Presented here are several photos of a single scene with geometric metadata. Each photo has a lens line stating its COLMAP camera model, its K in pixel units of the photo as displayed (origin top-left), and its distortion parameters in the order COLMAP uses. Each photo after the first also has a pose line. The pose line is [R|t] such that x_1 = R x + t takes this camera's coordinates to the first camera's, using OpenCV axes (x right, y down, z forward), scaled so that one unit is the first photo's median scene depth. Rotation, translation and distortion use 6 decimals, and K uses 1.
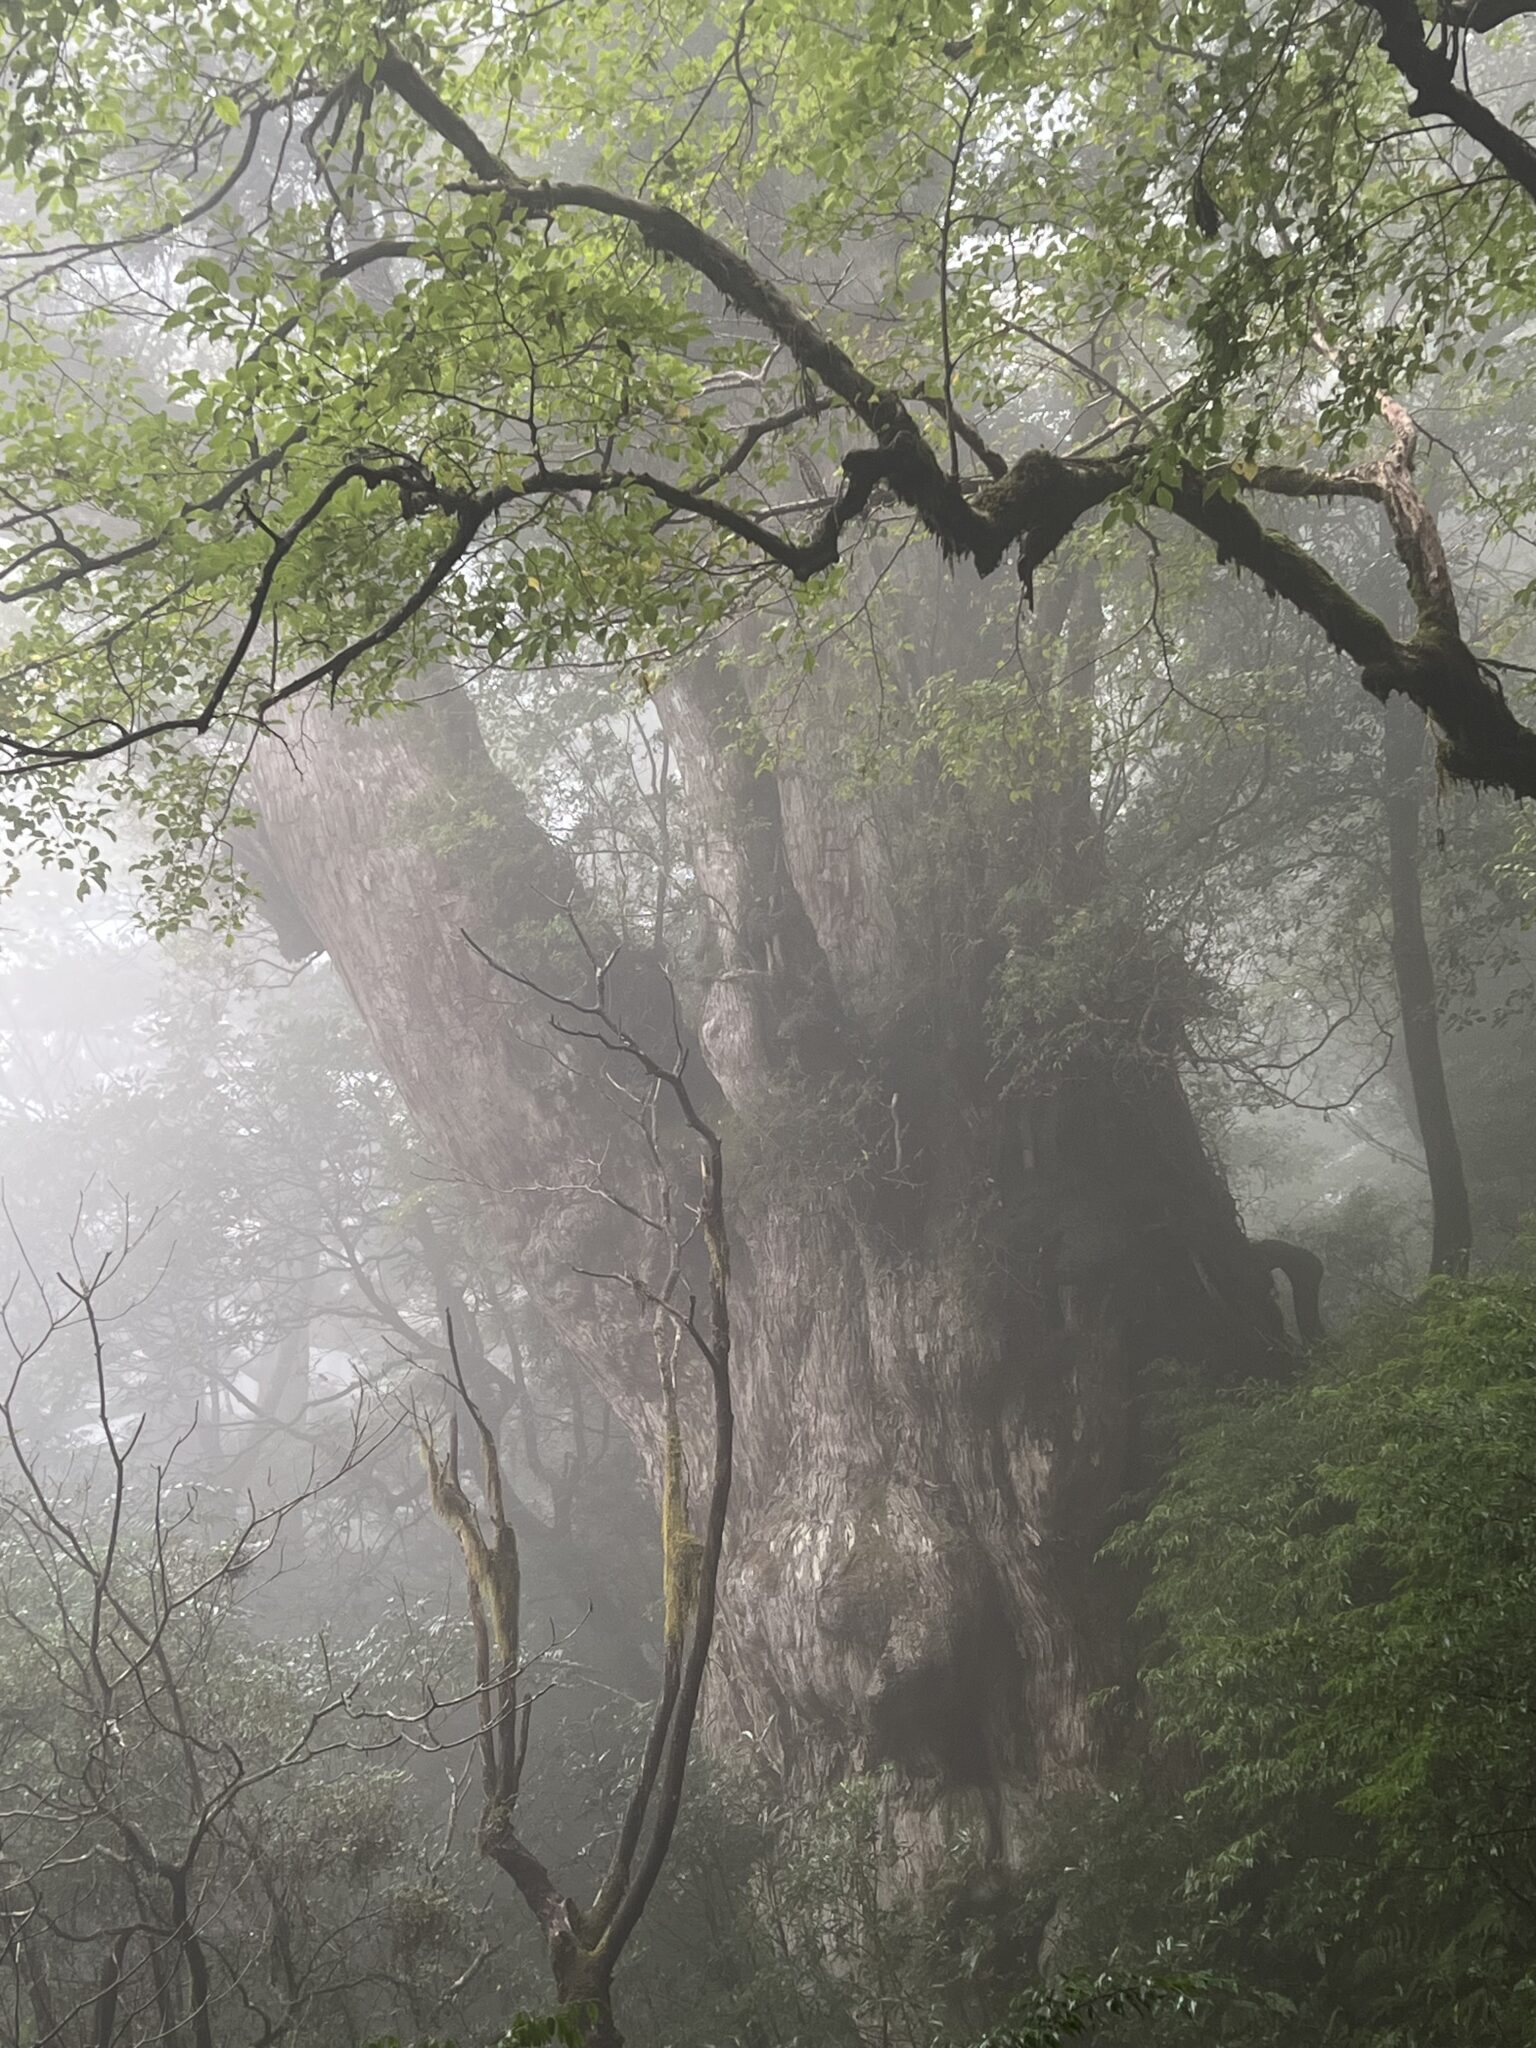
lens RADIAL K [[2940.7, 0, 768.0], [0, 2940.7, 1024.0], [0, 0, 1]] dist [0.253181, -0.910263]
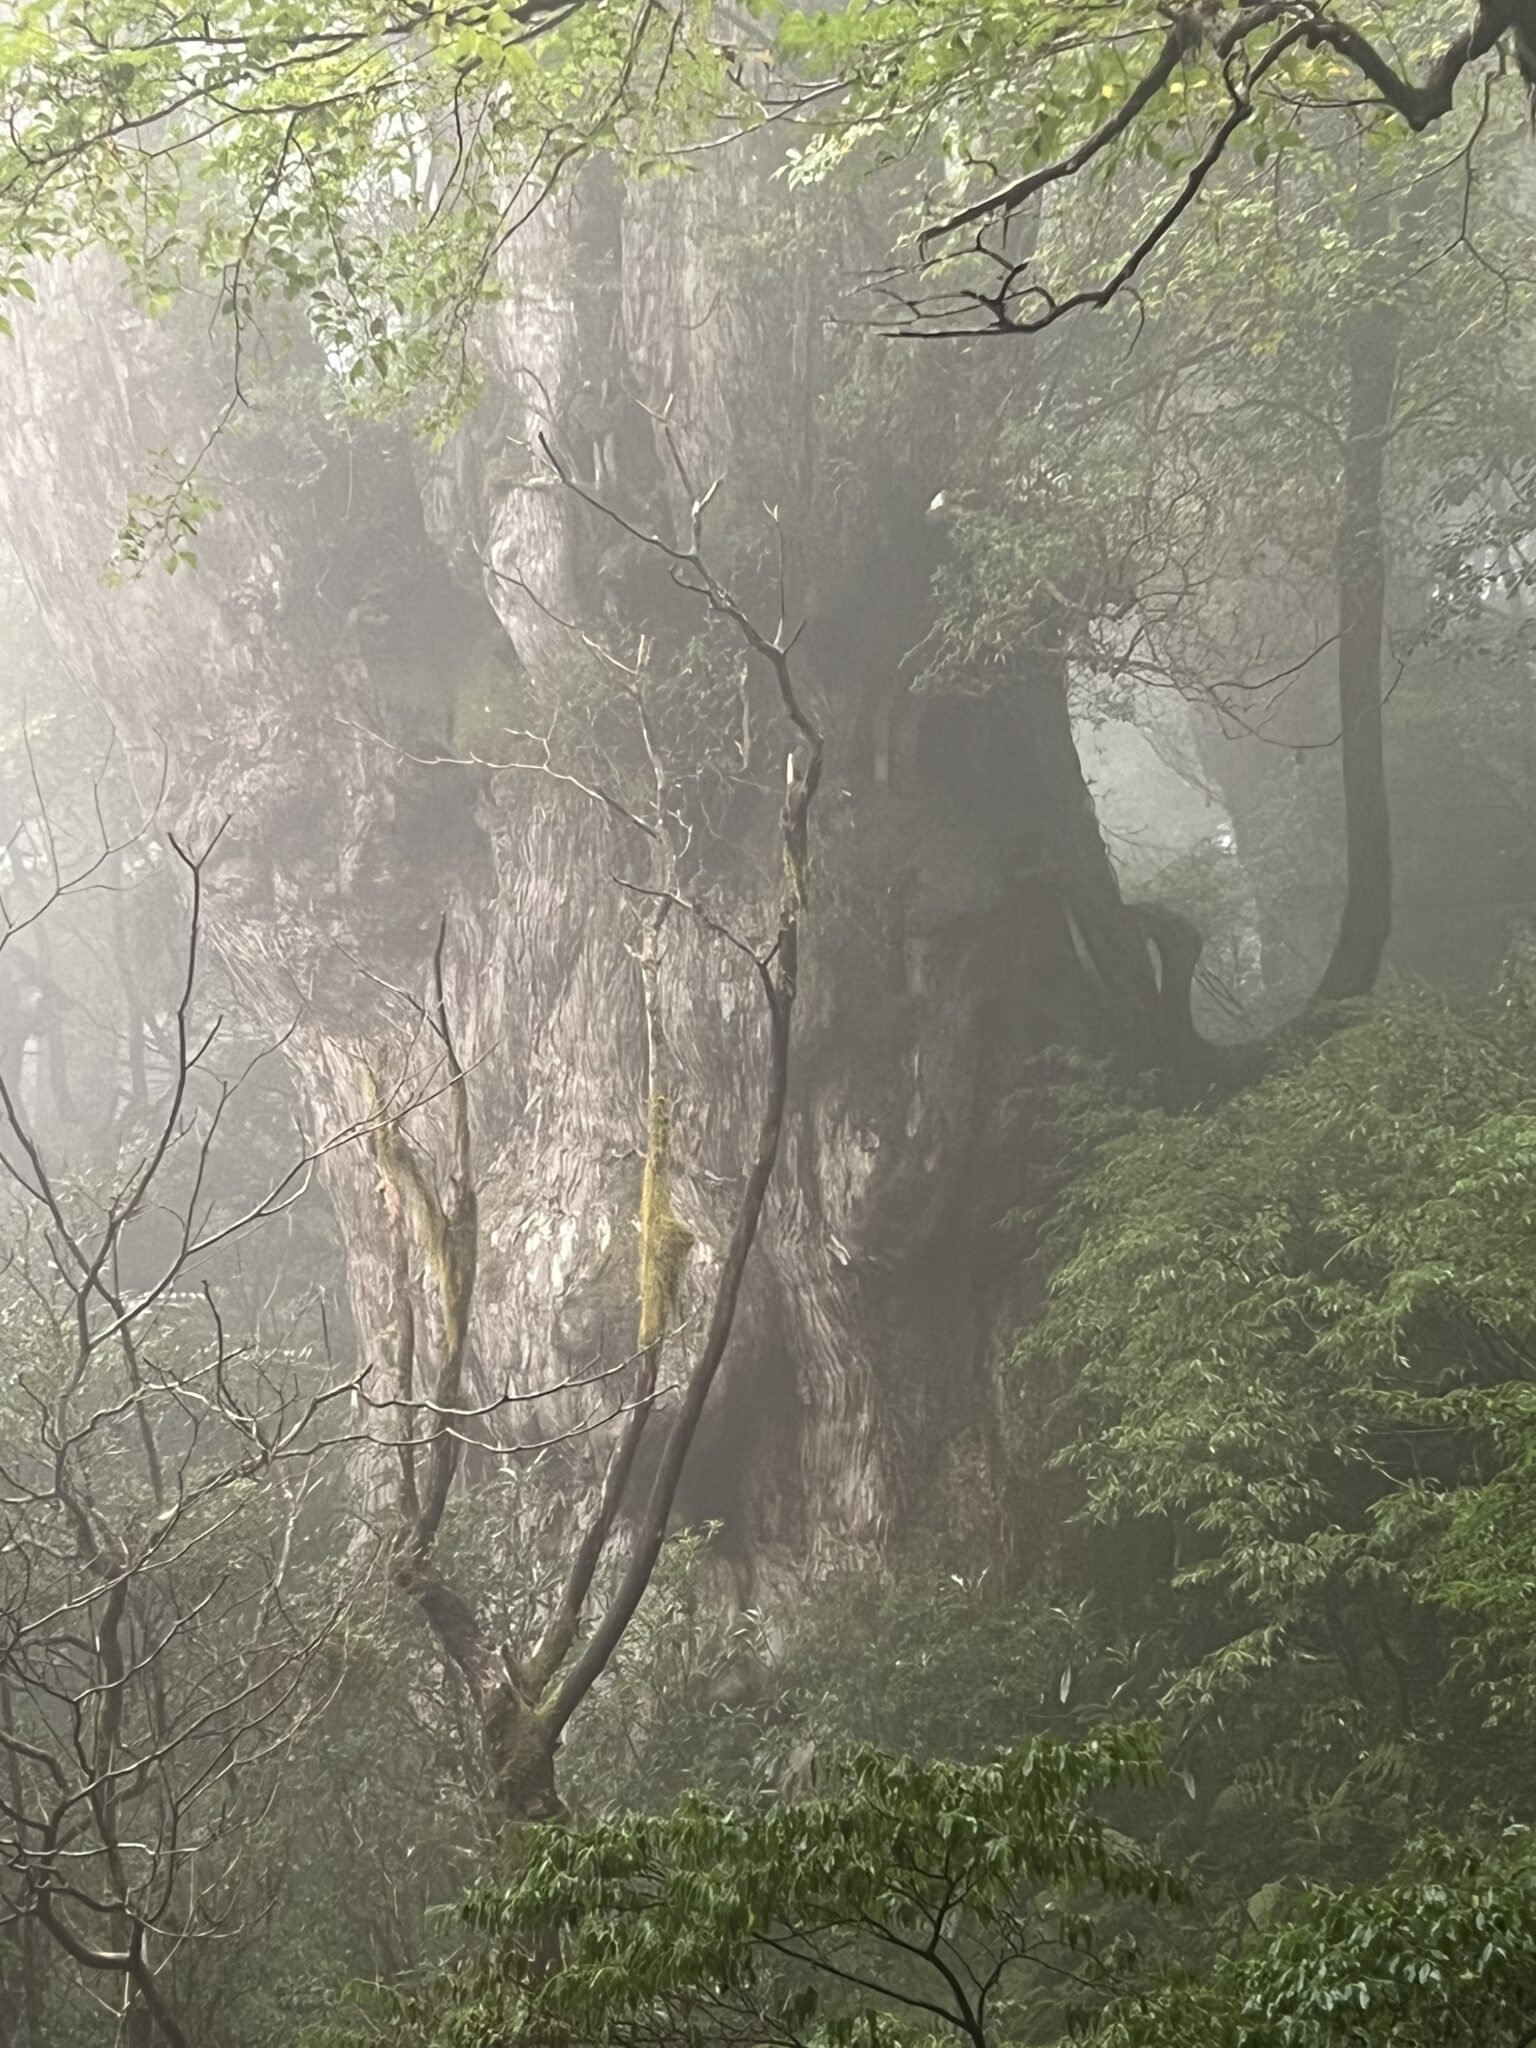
lens RADIAL K [[4221.5, 0, 768.0], [0, 4221.5, 1024.0], [0, 0, 1]] dist [0.198744, -0.364123]
pose [[0.978799, 0.094048, 0.181952, -0.135543], [-0.114867, 0.987550, 0.107470, -0.003014], [-0.169580, -0.126091, 0.977417, -0.069525]]
